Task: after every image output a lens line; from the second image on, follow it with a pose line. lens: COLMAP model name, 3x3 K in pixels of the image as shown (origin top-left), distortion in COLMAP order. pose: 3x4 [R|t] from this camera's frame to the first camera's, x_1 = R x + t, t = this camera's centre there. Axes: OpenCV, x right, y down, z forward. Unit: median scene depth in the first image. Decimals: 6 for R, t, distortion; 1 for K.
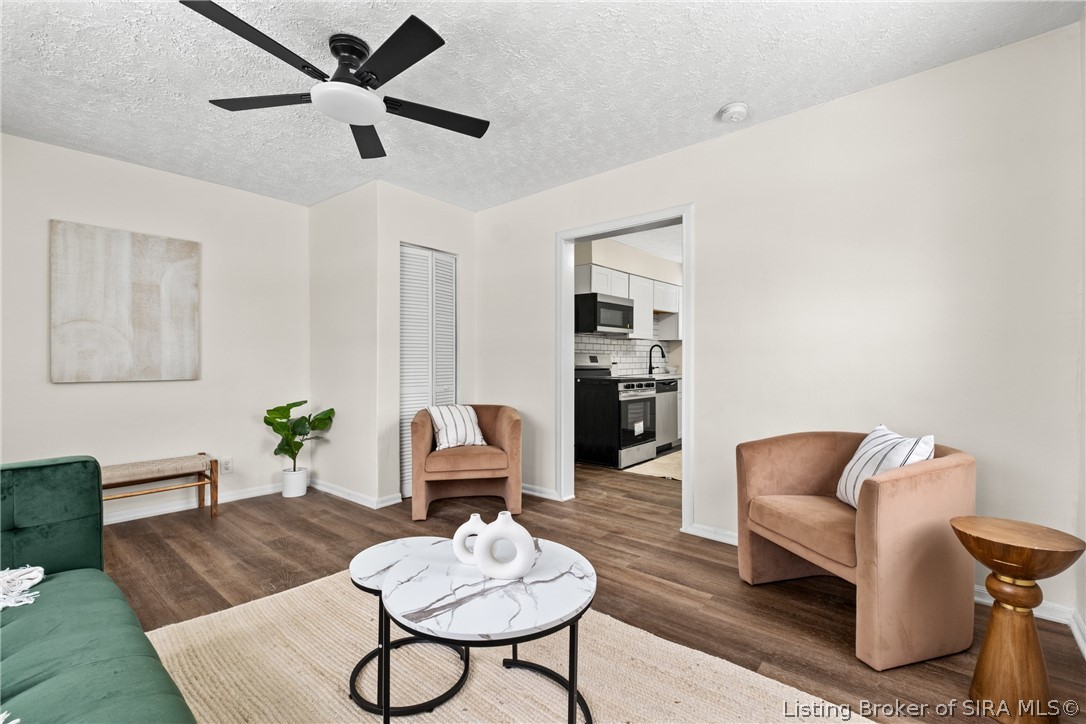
lens RADIAL K [[476.8, 0, 546.1], [0, 476.8, 362.4], [0, 0, 1]] dist [-0.010594, 0.000515]
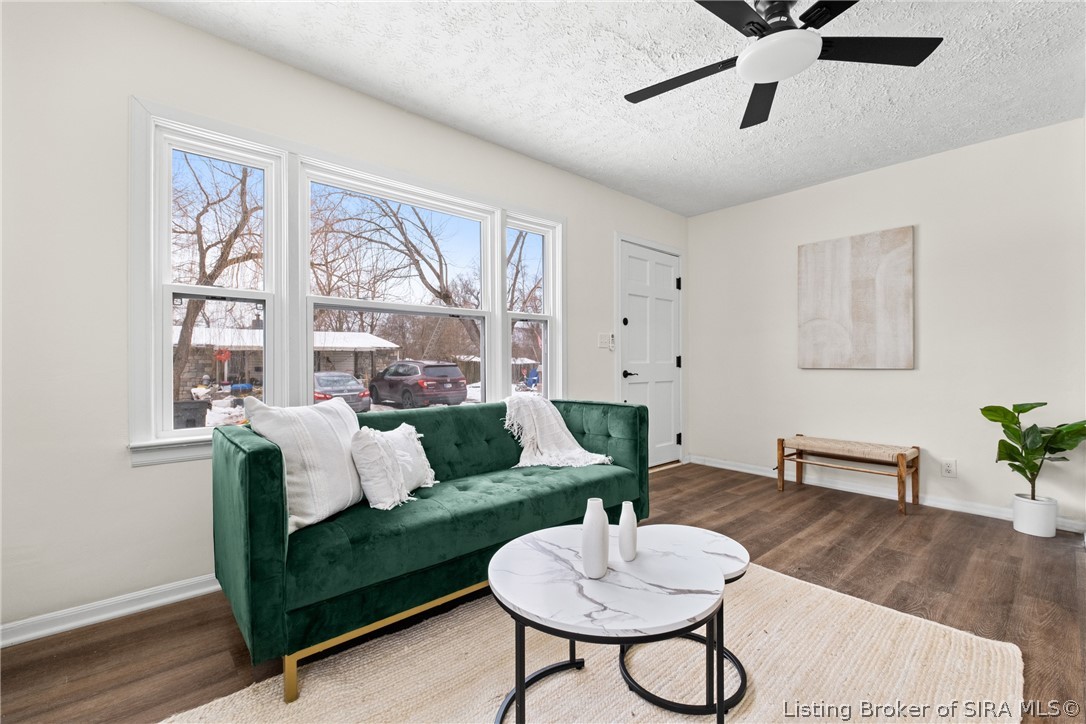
lens RADIAL K [[476.8, 0, 544.2], [0, 476.8, 361.5], [0, 0, 1]] dist [-0.010594, 0.000515]
pose [[-0.165503, -0.003880, -0.986202, 0.349574], [0.001400, 0.999990, -0.004170, 0.025589], [0.986208, -0.002071, -0.165496, 0.451461]]
